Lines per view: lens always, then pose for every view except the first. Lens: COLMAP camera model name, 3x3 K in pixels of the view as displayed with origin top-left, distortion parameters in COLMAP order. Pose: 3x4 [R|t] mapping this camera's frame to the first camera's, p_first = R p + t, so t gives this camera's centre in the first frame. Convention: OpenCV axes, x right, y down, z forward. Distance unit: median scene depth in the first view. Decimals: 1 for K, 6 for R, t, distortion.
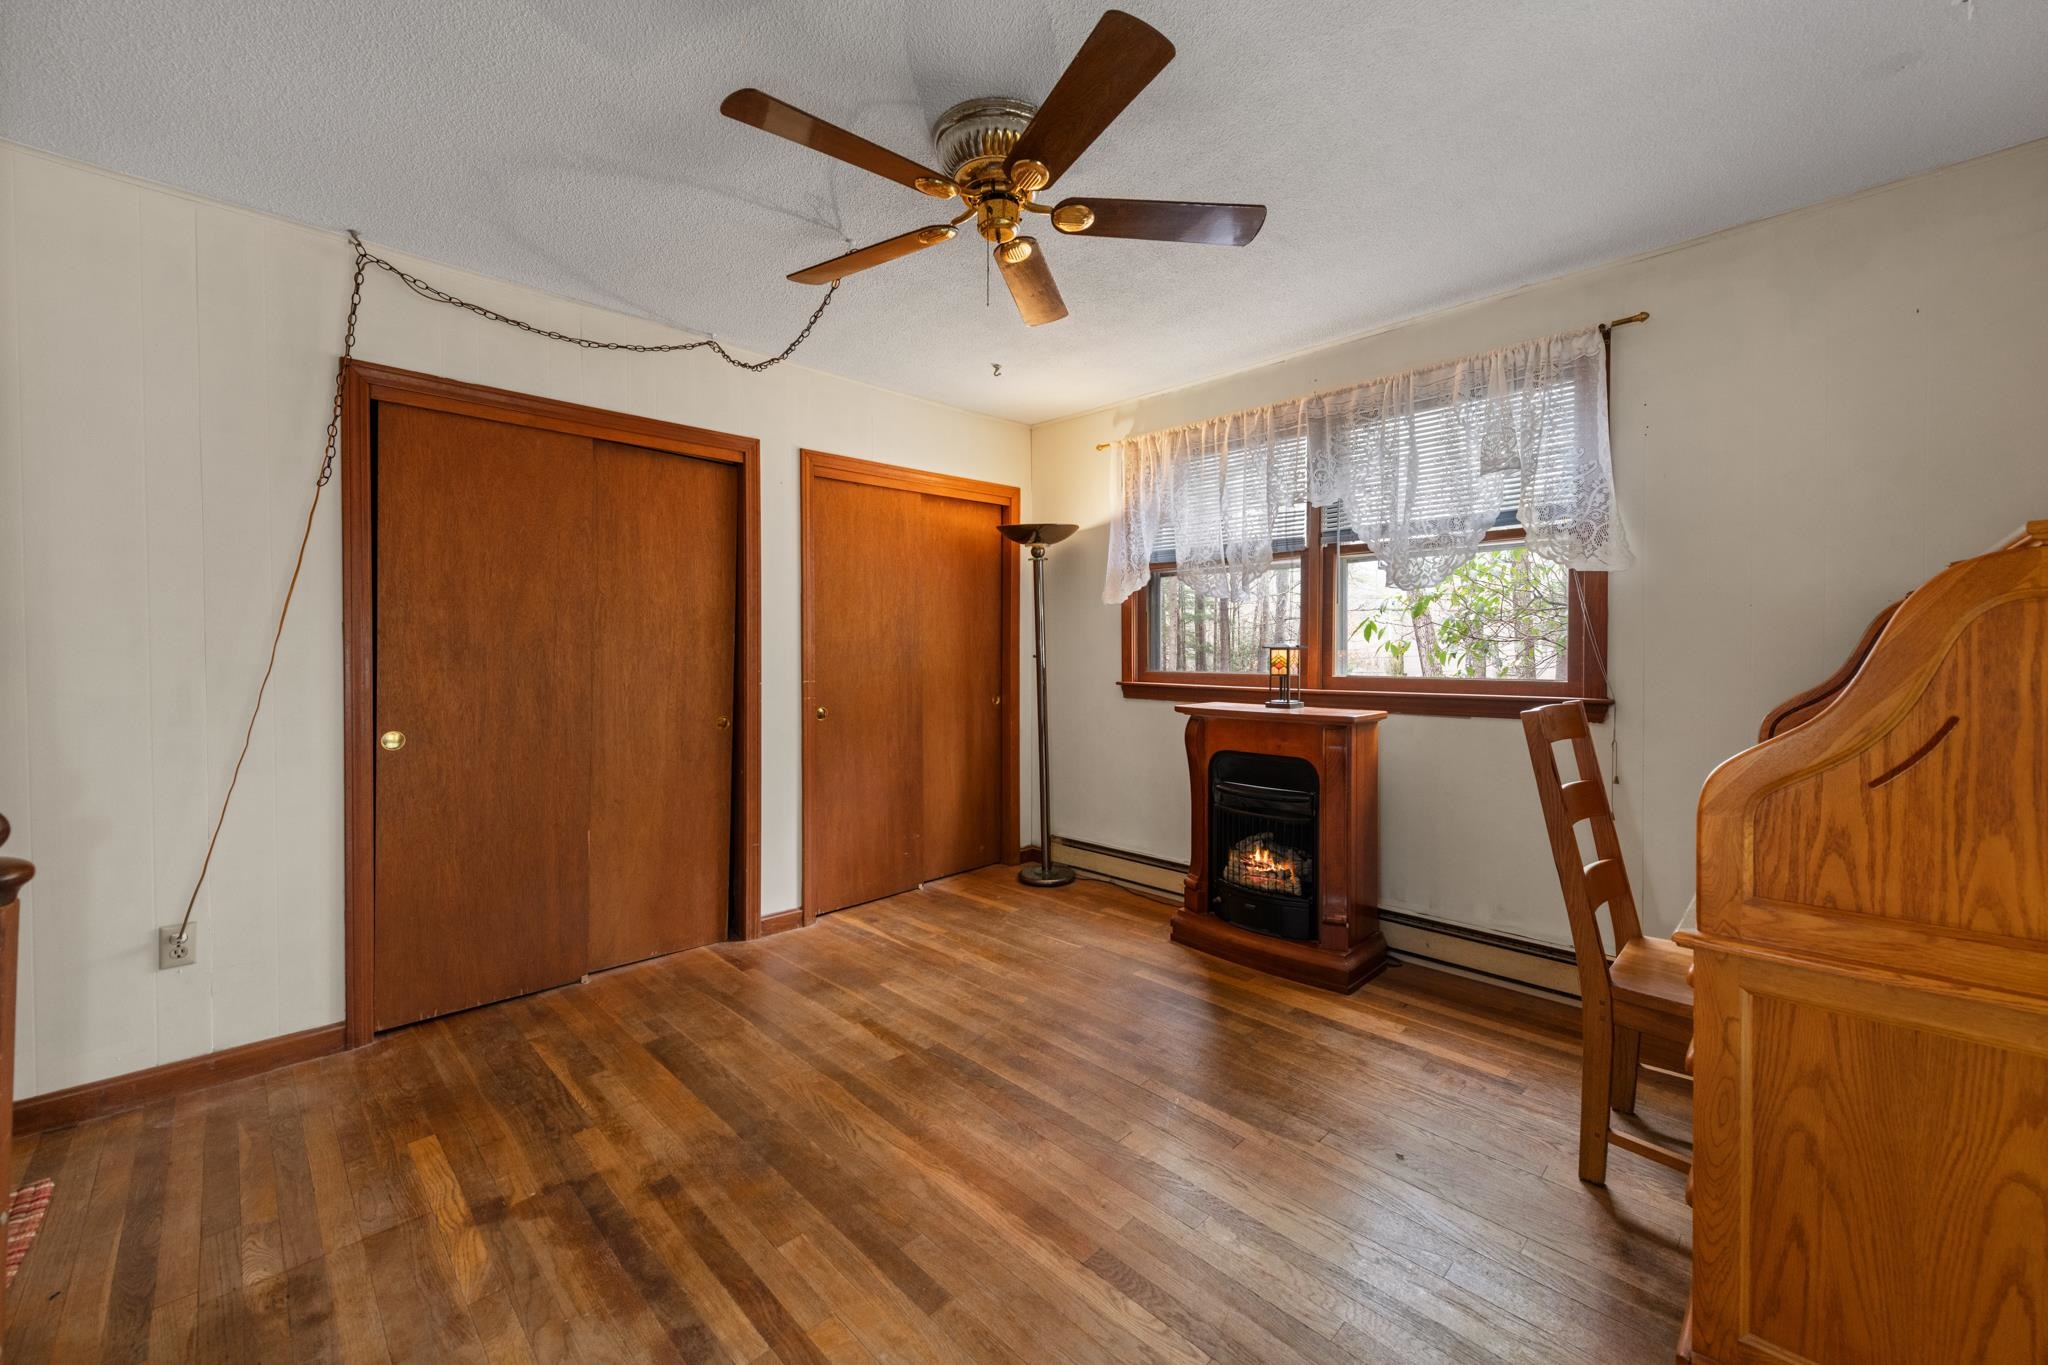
lens RADIAL K [[803.2, 0, 1027.6], [0, 803.2, 665.2], [0, 0, 1]] dist [0.011577, -0.002360]
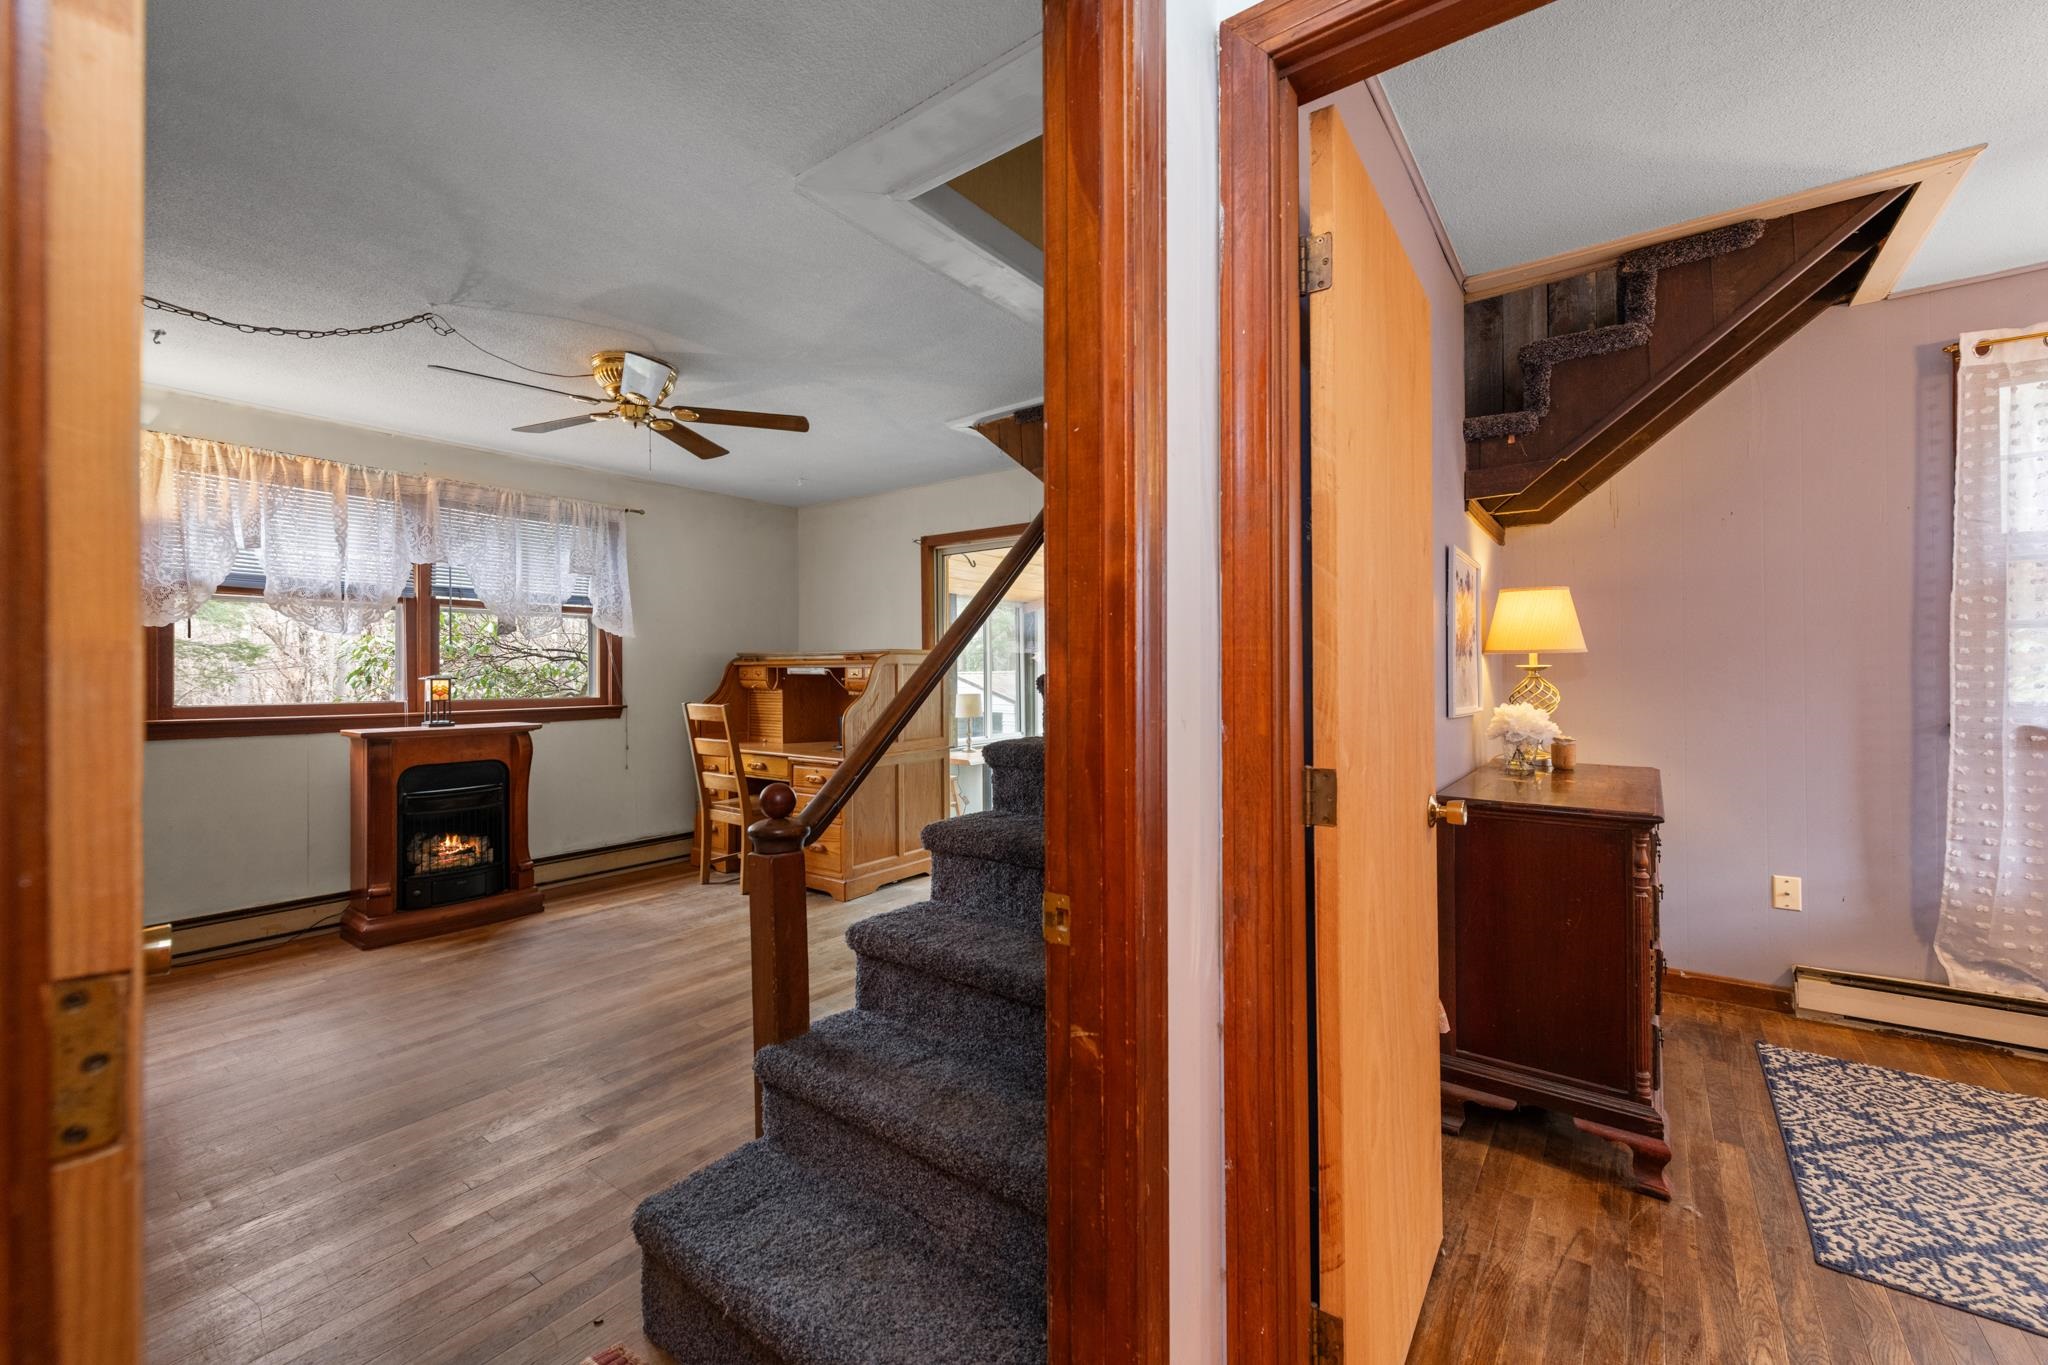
lens RADIAL K [[803.2, 0, 1028.9], [0, 803.2, 670.9], [0, 0, 1]] dist [0.011577, -0.002360]
pose [[-0.146496, -0.001972, 0.989209, -1.234641], [0.013227, 0.999905, 0.003952, -0.029510], [-0.989123, 0.013663, -0.146456, 0.318684]]
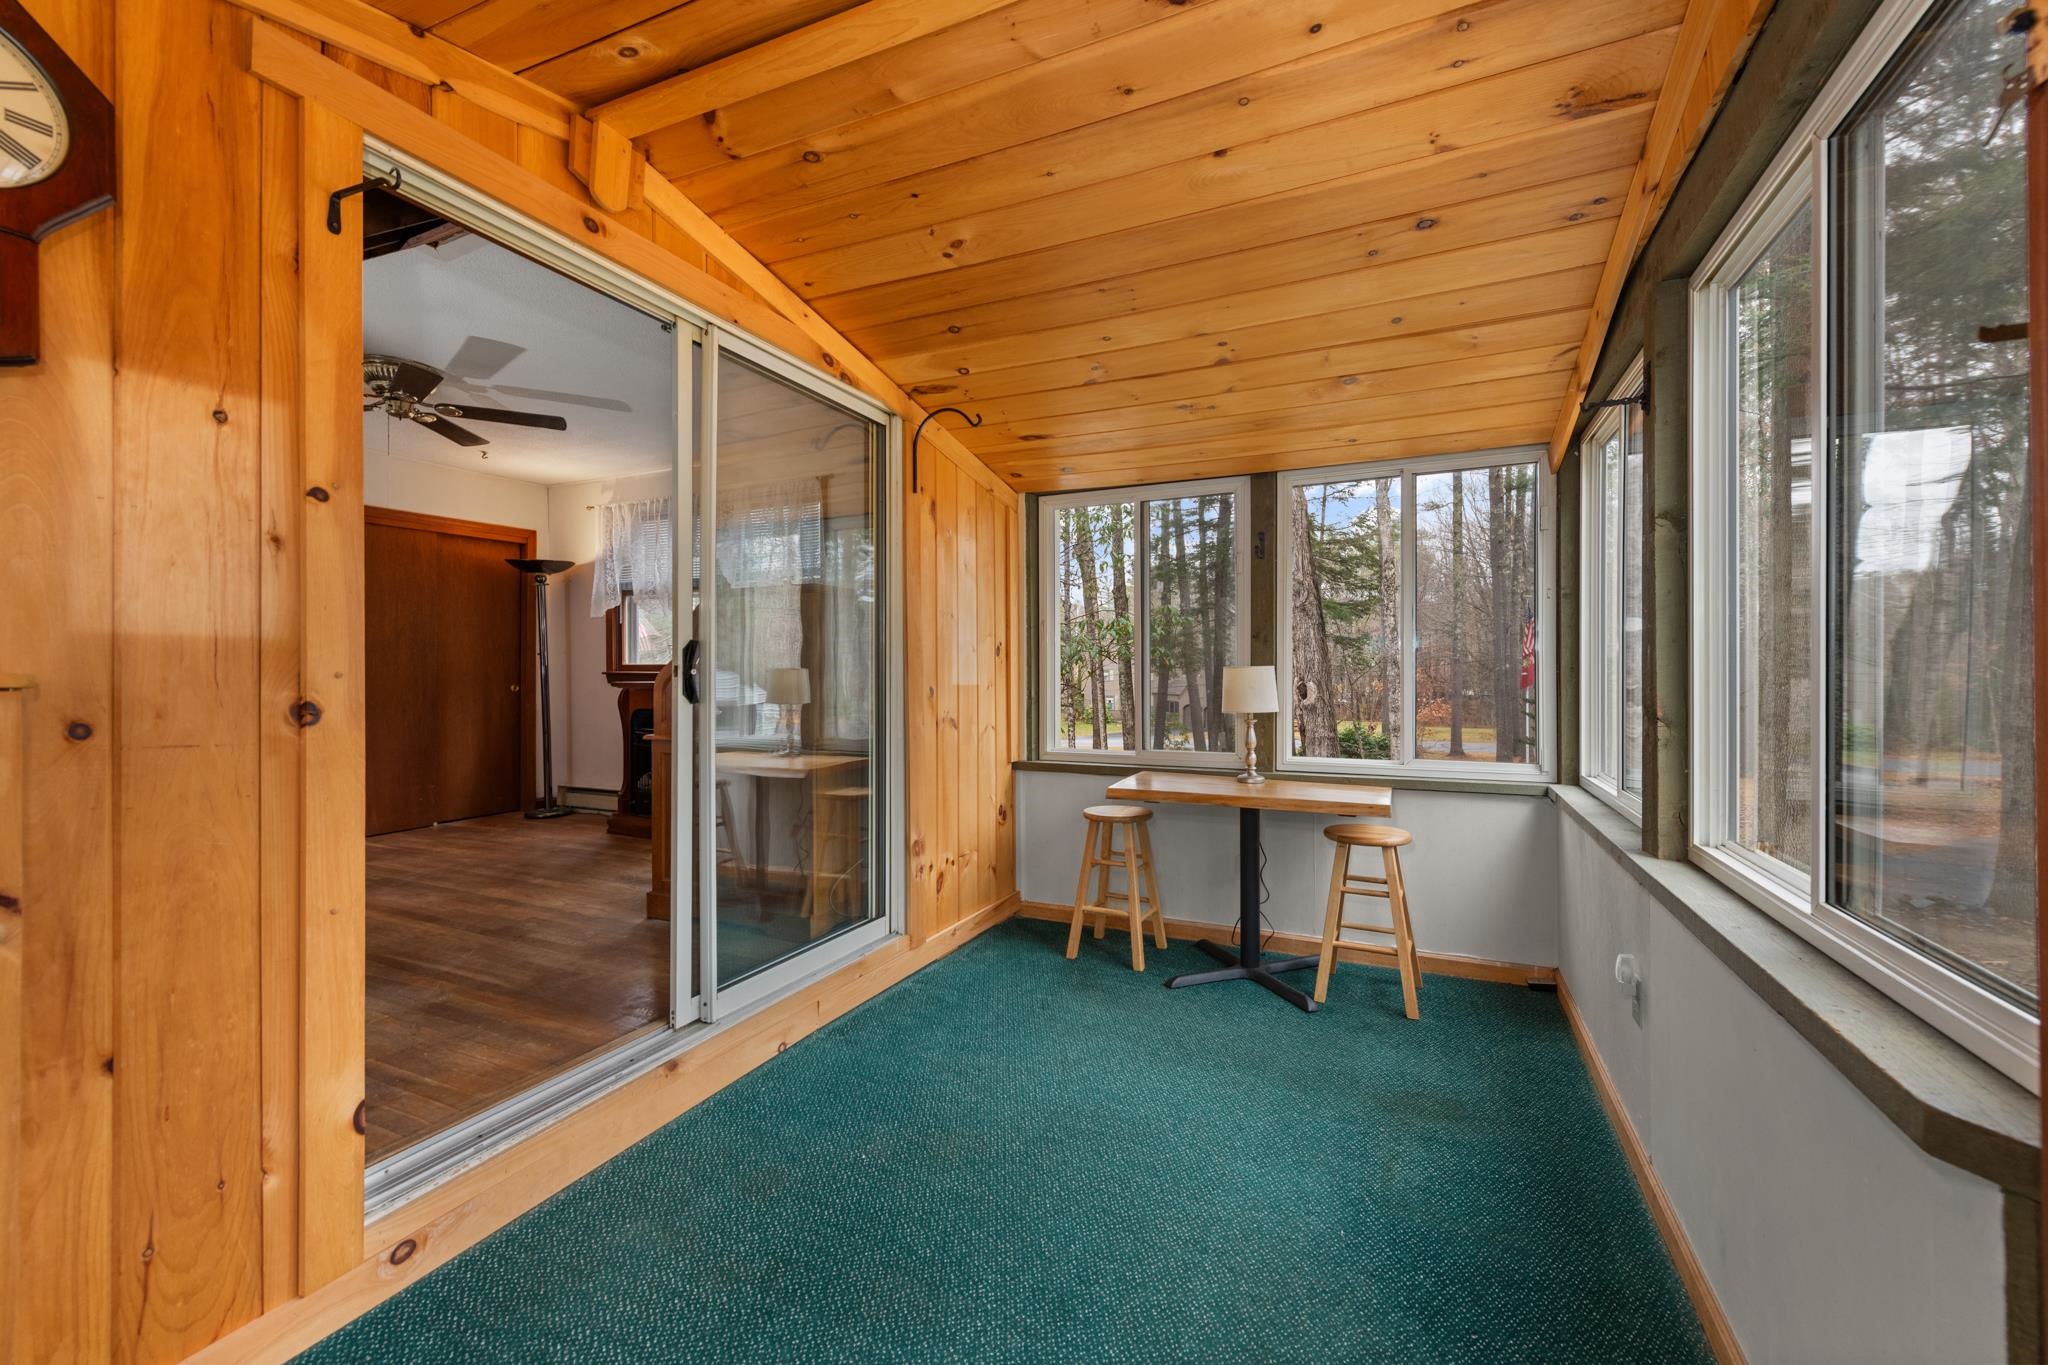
lens RADIAL K [[803.2, 0, 1034.7], [0, 803.2, 679.9], [0, 0, 1]] dist [0.011577, -0.002360]
pose [[0.935812, -0.001203, 0.352498, 0.481313], [0.006132, 0.999898, -0.012867, 0.085303], [-0.352447, 0.014202, 0.935724, -0.908874]]
